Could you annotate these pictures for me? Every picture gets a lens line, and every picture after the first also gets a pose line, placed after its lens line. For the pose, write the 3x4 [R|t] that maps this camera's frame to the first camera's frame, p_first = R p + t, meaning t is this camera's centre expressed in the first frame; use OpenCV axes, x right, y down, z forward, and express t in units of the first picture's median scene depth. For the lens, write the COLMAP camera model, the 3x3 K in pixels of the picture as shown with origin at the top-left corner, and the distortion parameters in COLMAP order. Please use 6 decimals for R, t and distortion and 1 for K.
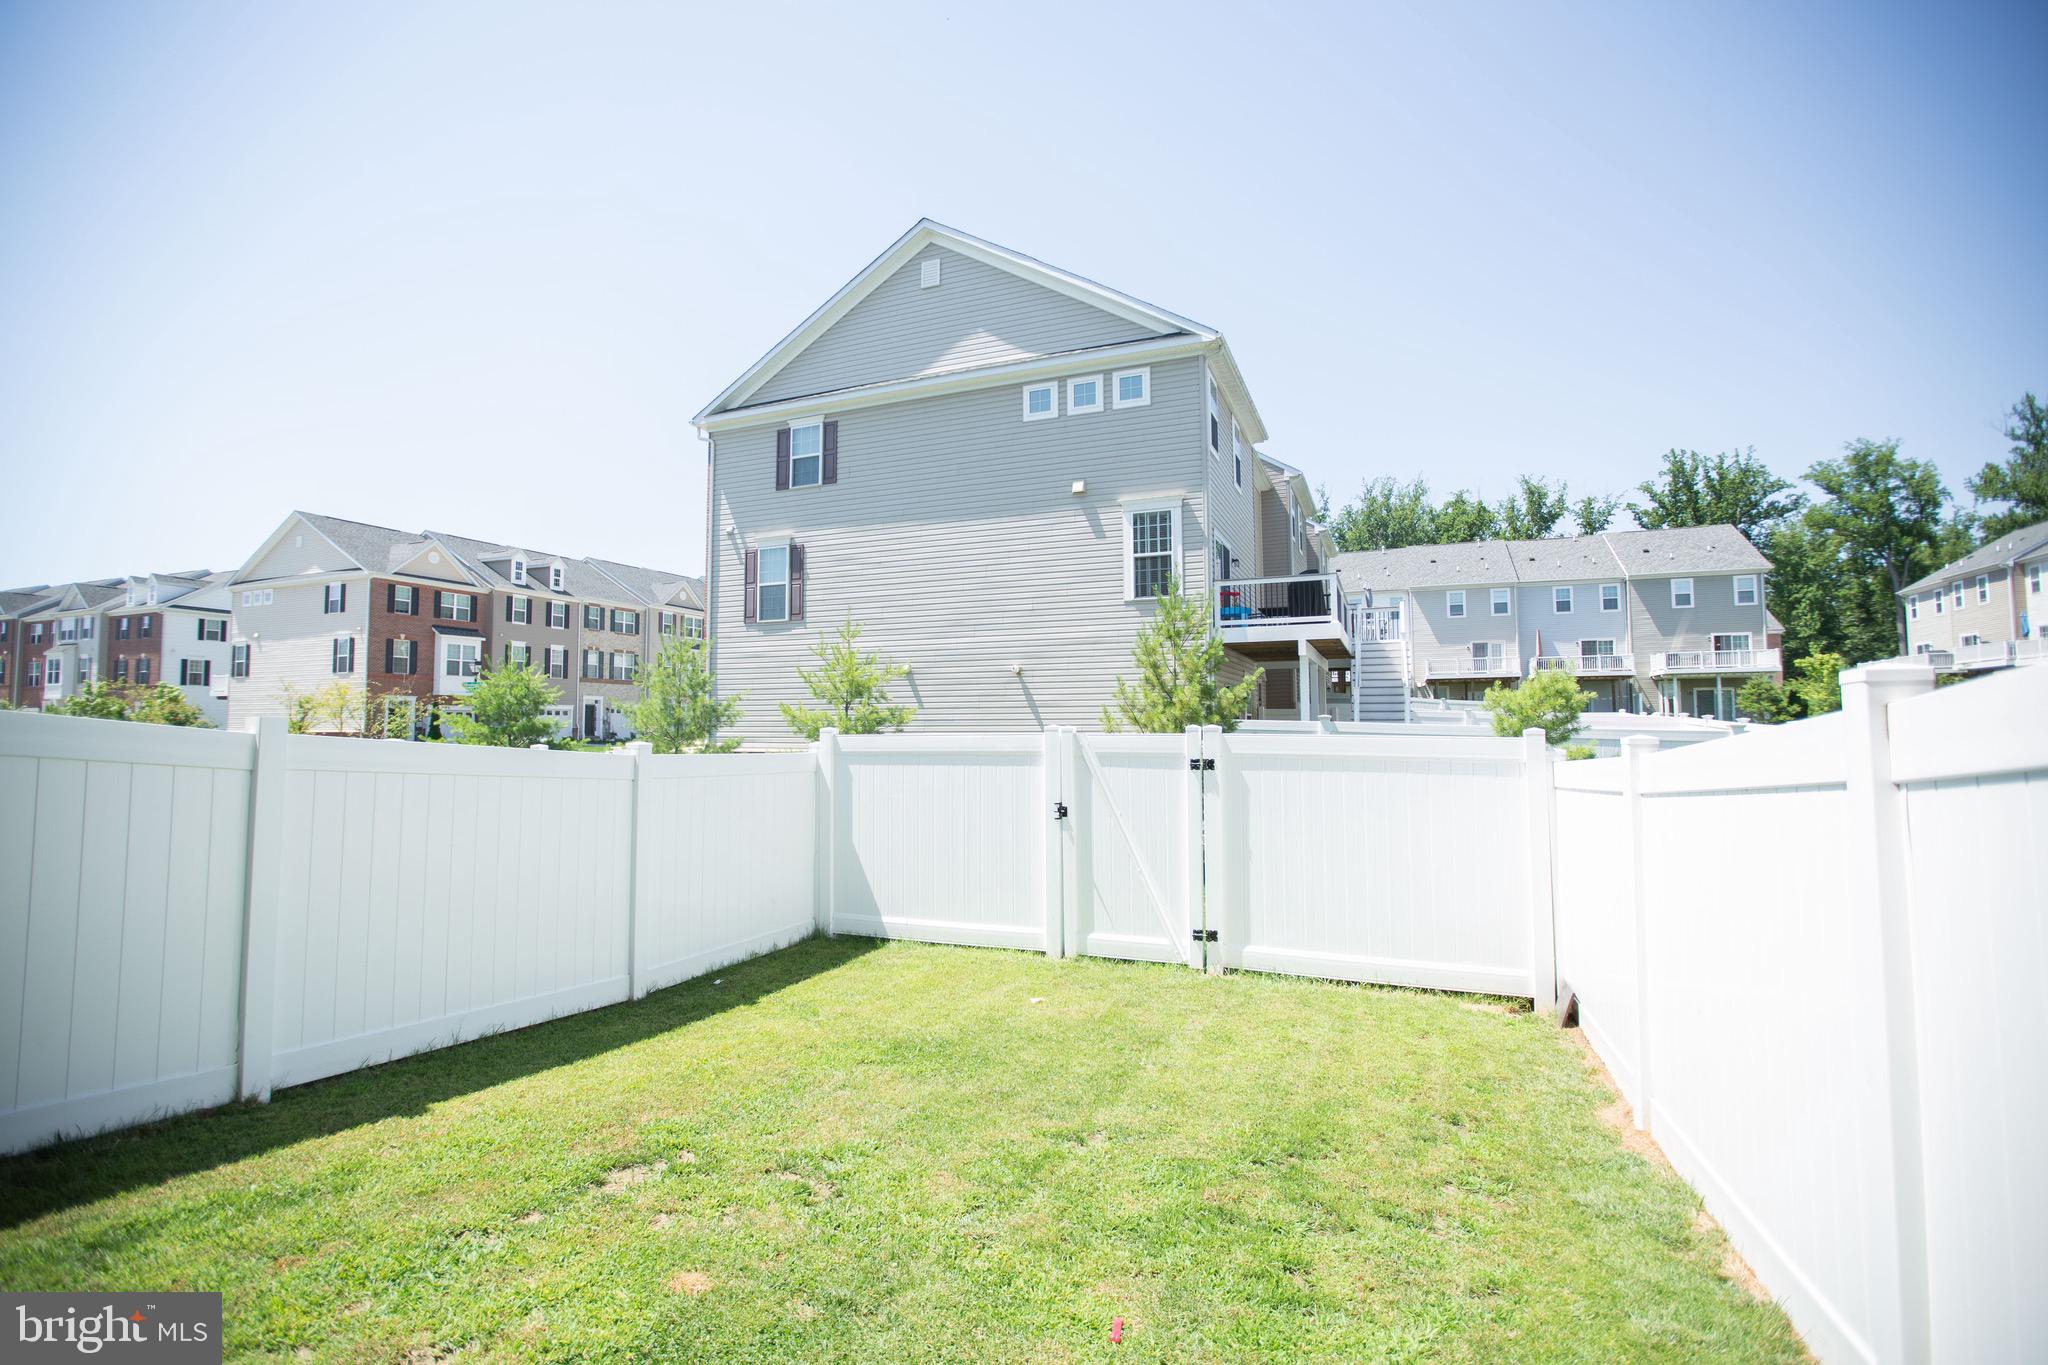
lens RADIAL K [[943.0, 0, 1027.5], [0, 943.0, 678.6], [0, 0, 1]] dist [-0.045594, 0.011948]
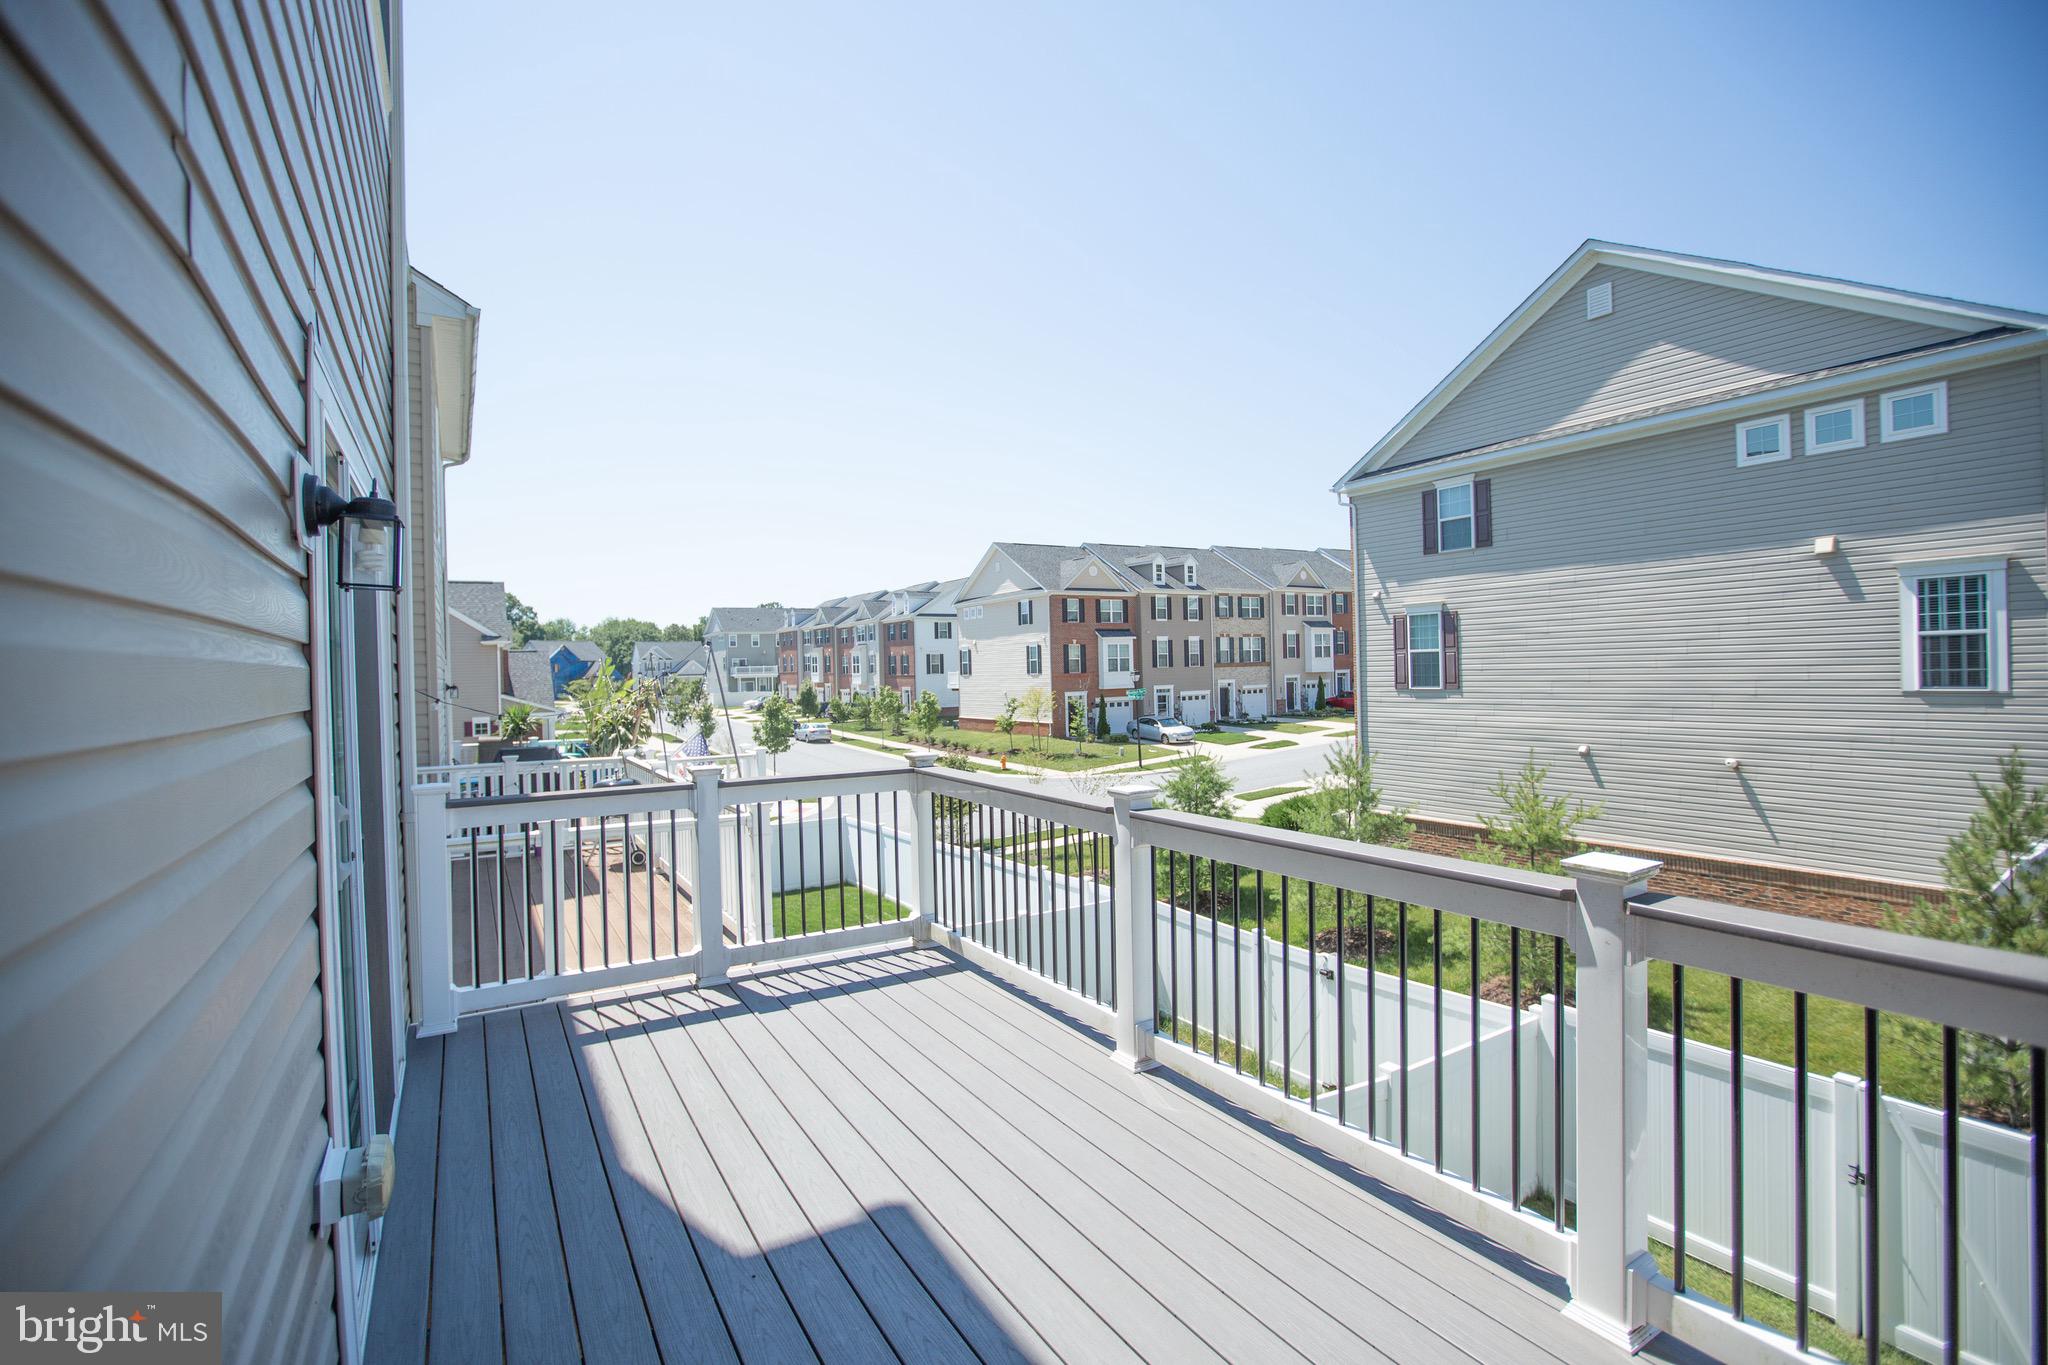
lens RADIAL K [[943.0, 0, 1007.2], [0, 943.0, 671.2], [0, 0, 1]] dist [-0.045594, 0.011948]
pose [[0.798691, -0.014180, -0.601574, -0.031662], [0.058835, 0.996772, 0.054618, -0.161966], [0.598858, -0.079017, 0.796947, -0.045141]]
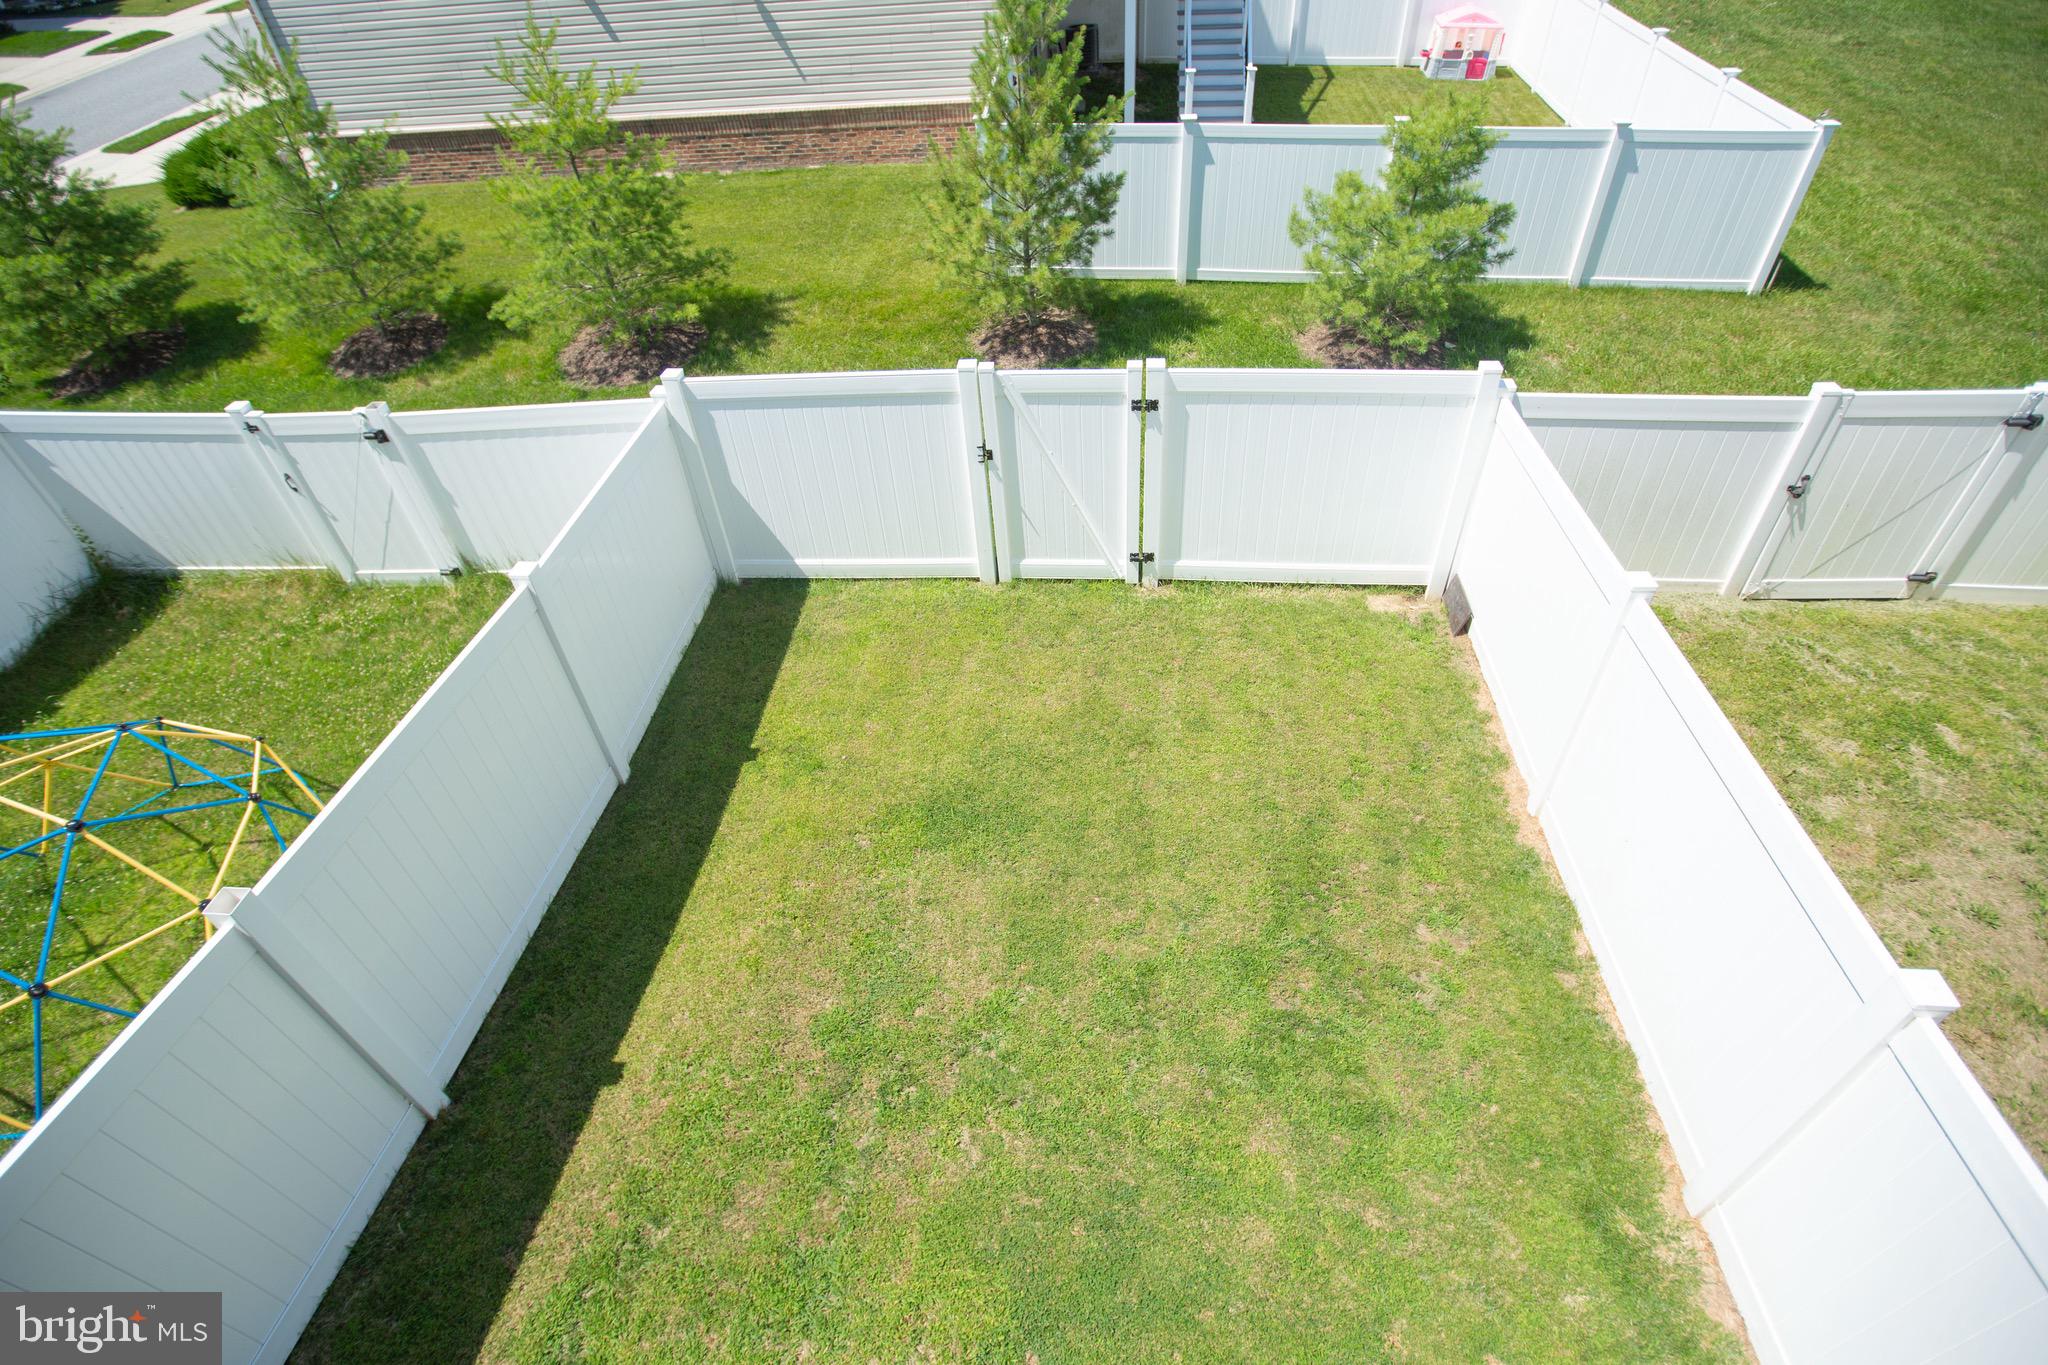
lens RADIAL K [[992.4, 0, 1035.6], [0, 992.4, 684.5], [0, 0, 1]] dist [-0.037359, 0.006572]
pose [[0.955614, -0.229565, 0.184668, -0.055099], [0.028524, 0.695939, 0.717534, -0.147383], [-0.293239, -0.680418, 0.671597, 0.073684]]
